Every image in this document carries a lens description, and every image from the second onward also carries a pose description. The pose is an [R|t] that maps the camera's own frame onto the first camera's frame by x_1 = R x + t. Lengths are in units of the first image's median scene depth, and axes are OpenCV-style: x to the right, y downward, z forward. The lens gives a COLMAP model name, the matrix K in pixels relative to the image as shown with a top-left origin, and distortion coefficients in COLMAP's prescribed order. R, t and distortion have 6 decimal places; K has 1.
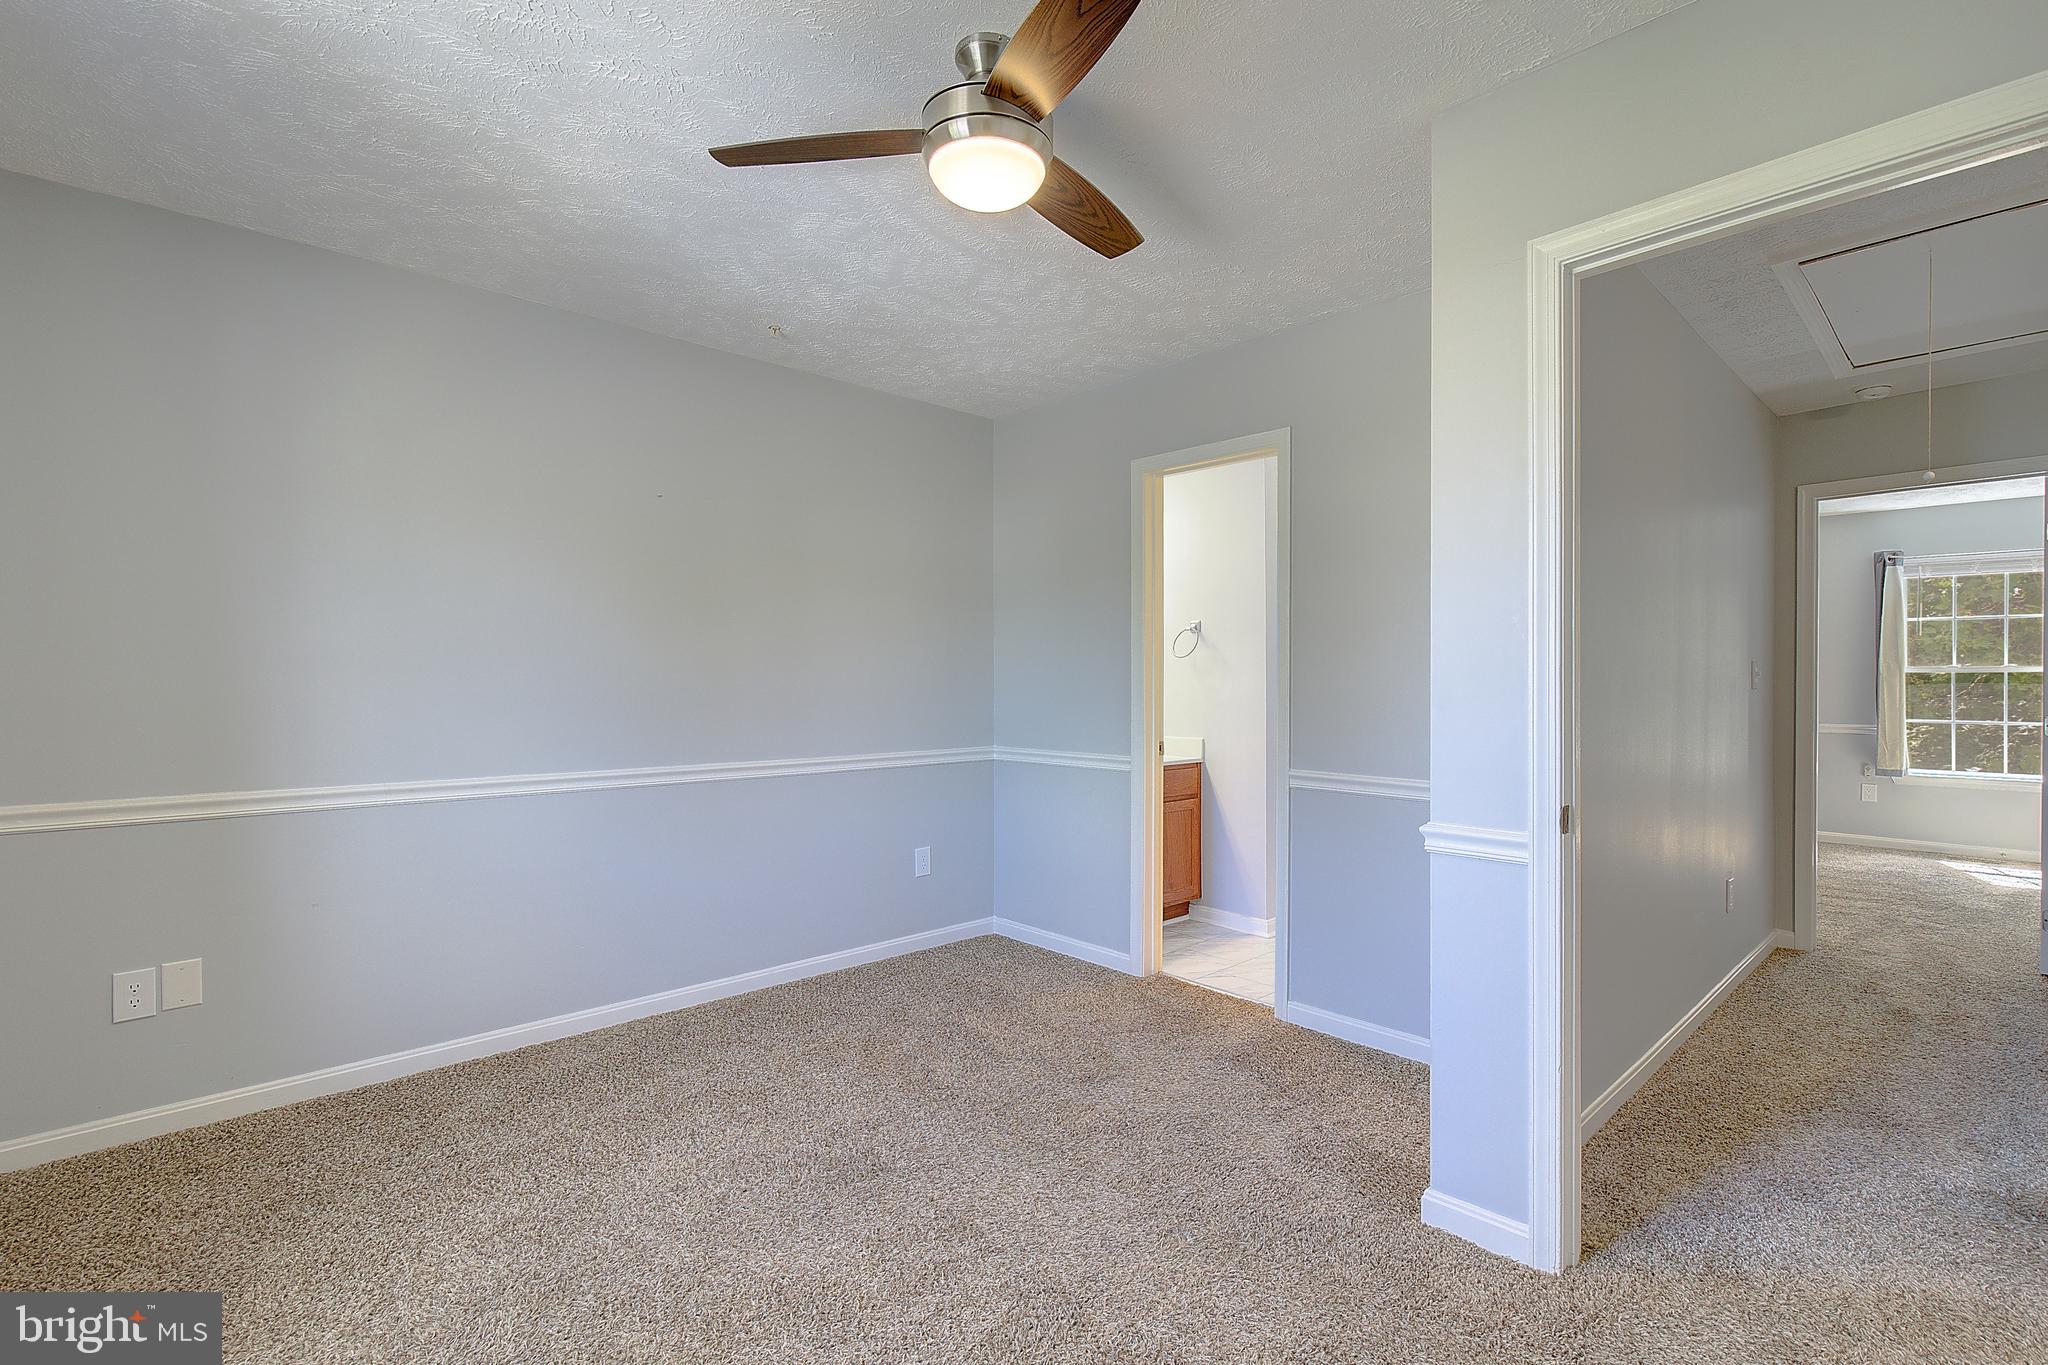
lens RADIAL K [[959.2, 0, 1027.5], [0, 959.2, 686.7], [0, 0, 1]] dist [-0.000991, -0.000011]
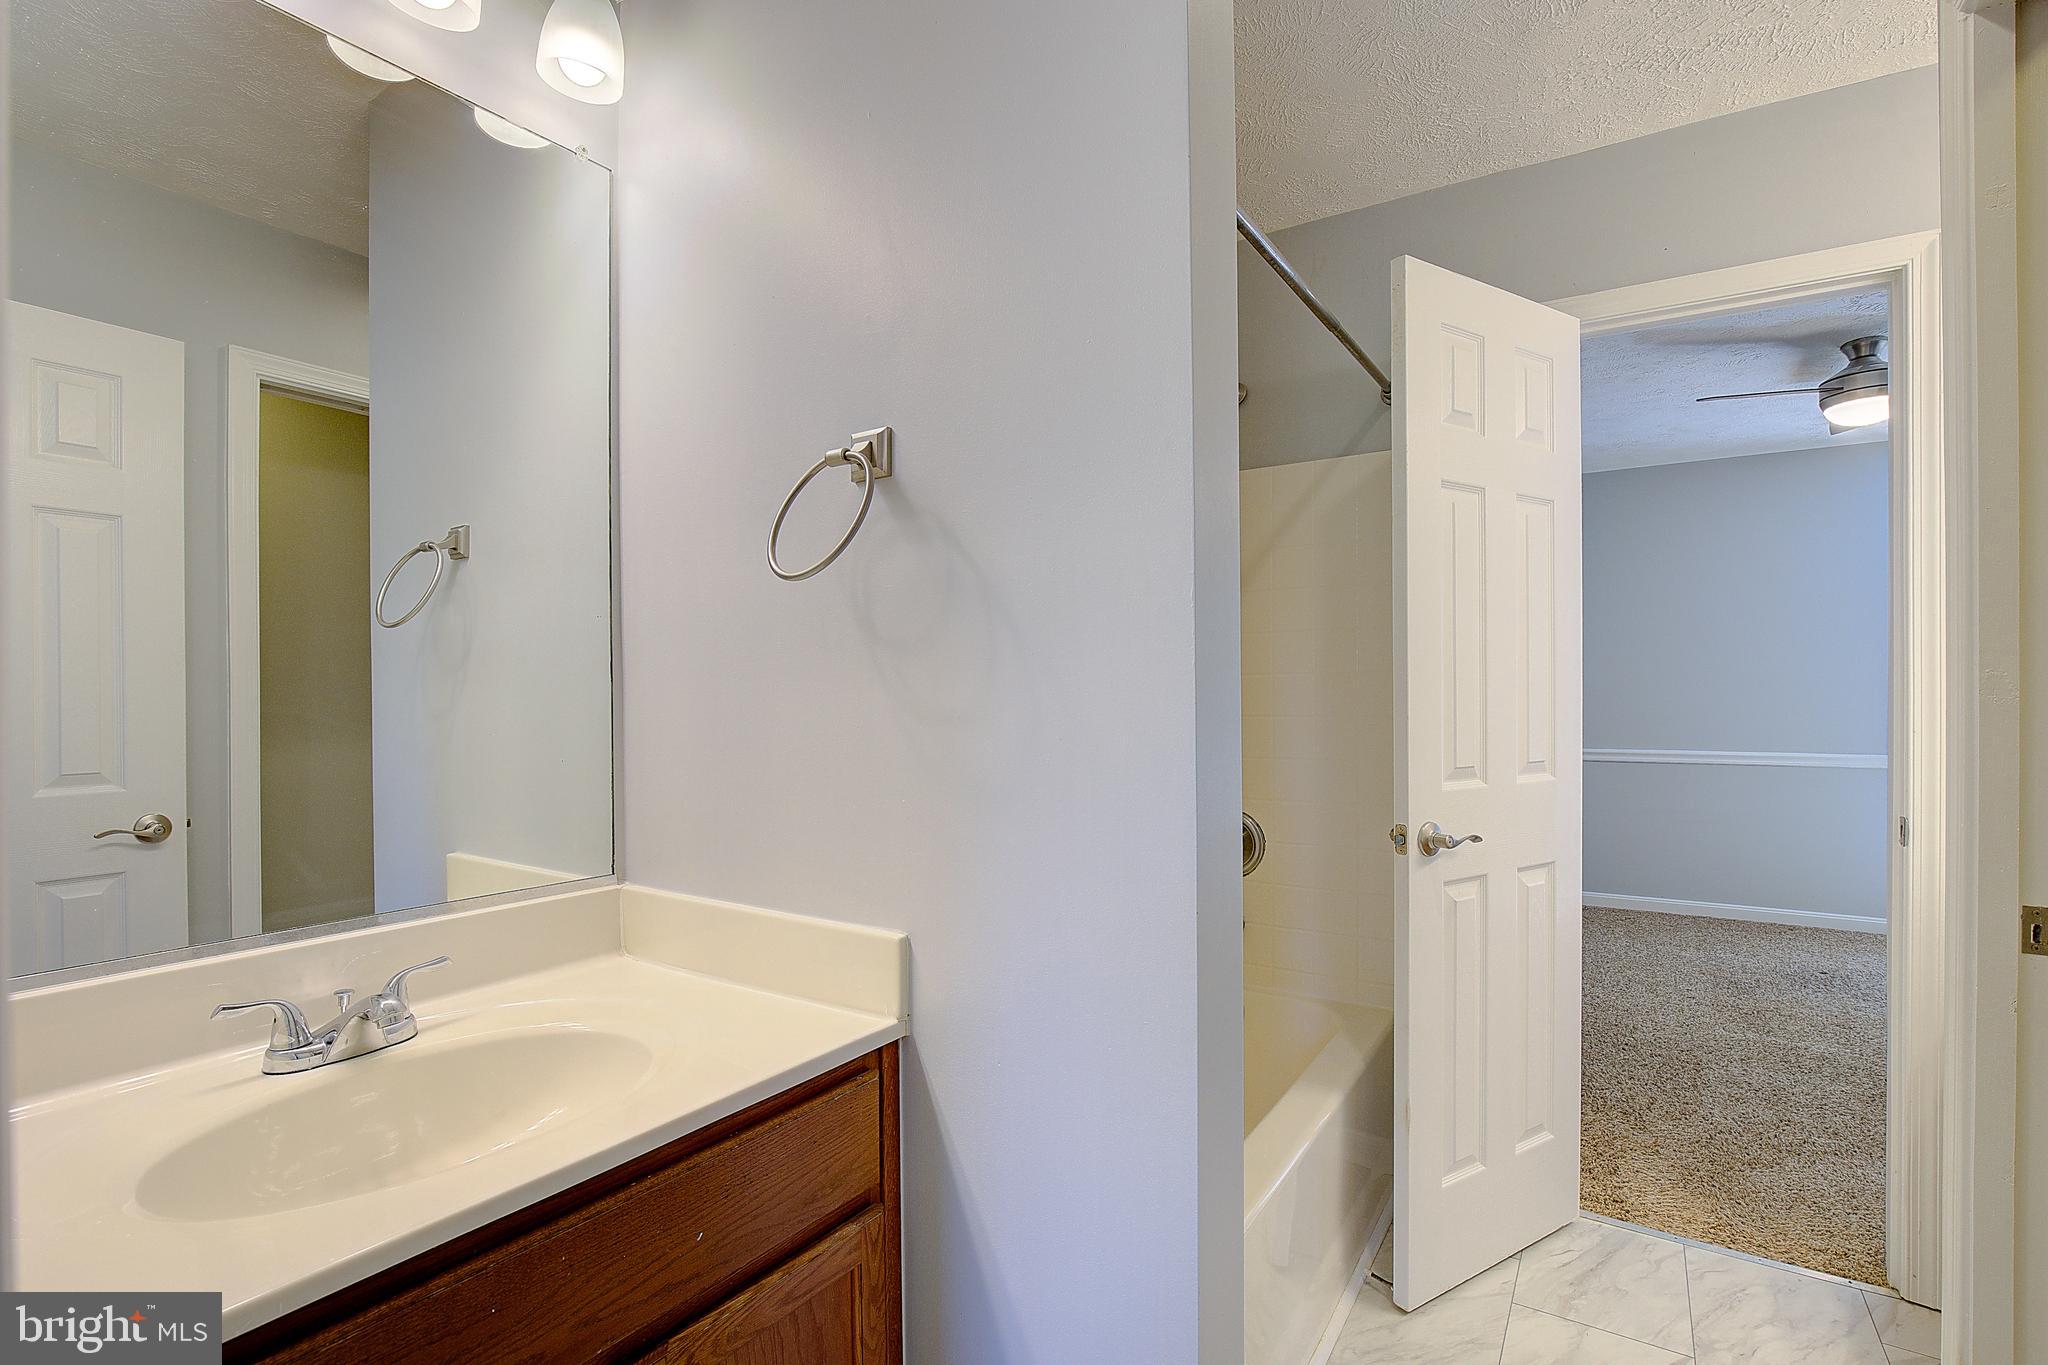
lens RADIAL K [[959.2, 0, 1023.2], [0, 959.2, 690.2], [0, 0, 1]] dist [-0.000991, -0.000011]
pose [[0.968930, -0.004346, 0.247297, 0.154695], [0.005475, 0.999978, -0.003875, -0.004084], [-0.247274, 0.005109, 0.968932, 0.772739]]
